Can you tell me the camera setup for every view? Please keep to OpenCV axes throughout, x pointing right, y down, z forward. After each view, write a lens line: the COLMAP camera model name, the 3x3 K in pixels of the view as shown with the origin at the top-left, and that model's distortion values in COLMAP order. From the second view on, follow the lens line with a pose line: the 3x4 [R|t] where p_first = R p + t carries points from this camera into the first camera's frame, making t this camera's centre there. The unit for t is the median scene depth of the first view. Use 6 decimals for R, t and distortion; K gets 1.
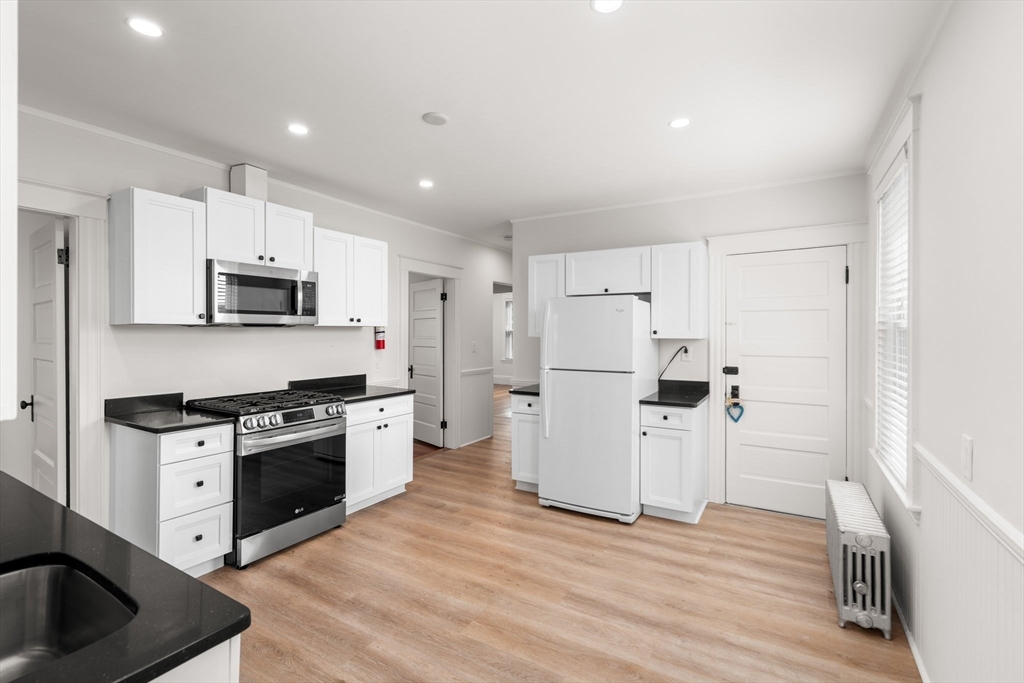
lens RADIAL K [[470.1, 0, 516.6], [0, 470.1, 331.6], [0, 0, 1]] dist [-0.001050, 0.000288]
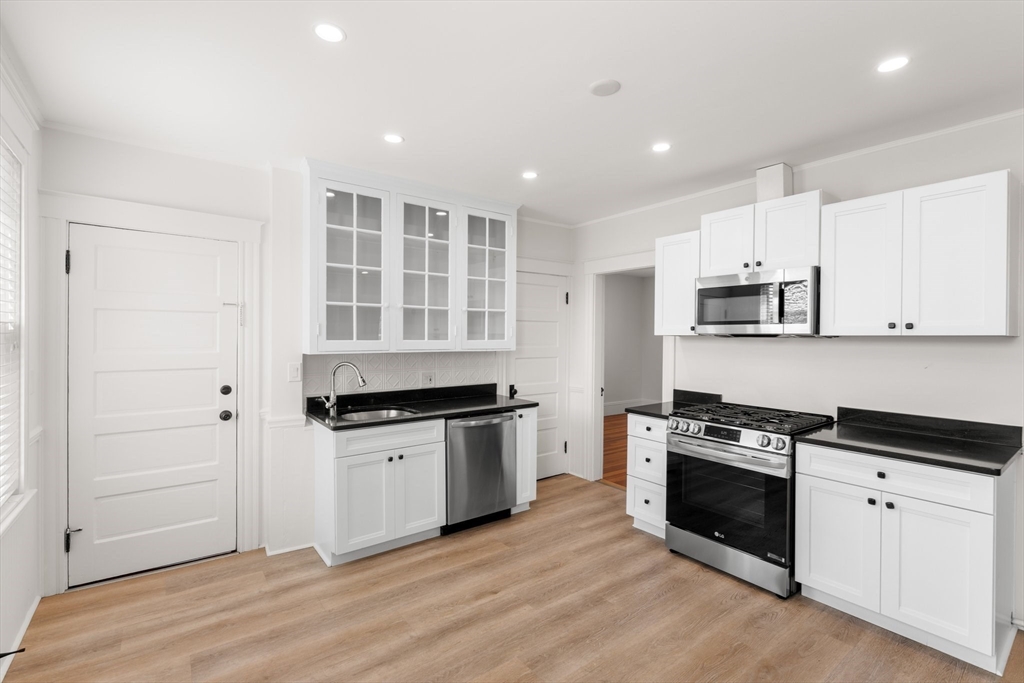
lens RADIAL K [[470.0, 0, 512.0], [0, 470.0, 341.5], [0, 0, 1]] dist [-0.001464, 0.000082]
pose [[-0.395545, 0.001992, -0.918444, 0.525575], [-0.011366, 0.999910, 0.007064, -0.002568], [0.918376, 0.013233, -0.395487, 0.946646]]
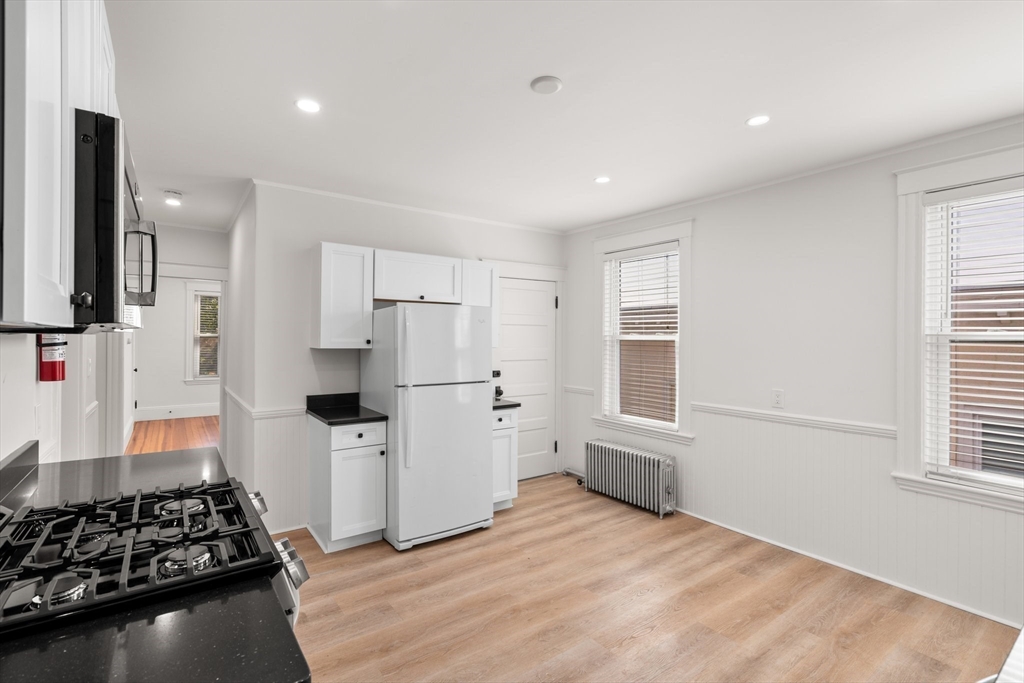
lens RADIAL K [[470.0, 0, 512.0], [0, 470.0, 341.5], [0, 0, 1]] dist [-0.001464, 0.000082]
pose [[0.405519, -0.002543, 0.914083, -0.746356], [0.000276, 0.999996, 0.002660, -0.003437], [-0.914087, -0.000826, 0.405518, 0.578751]]
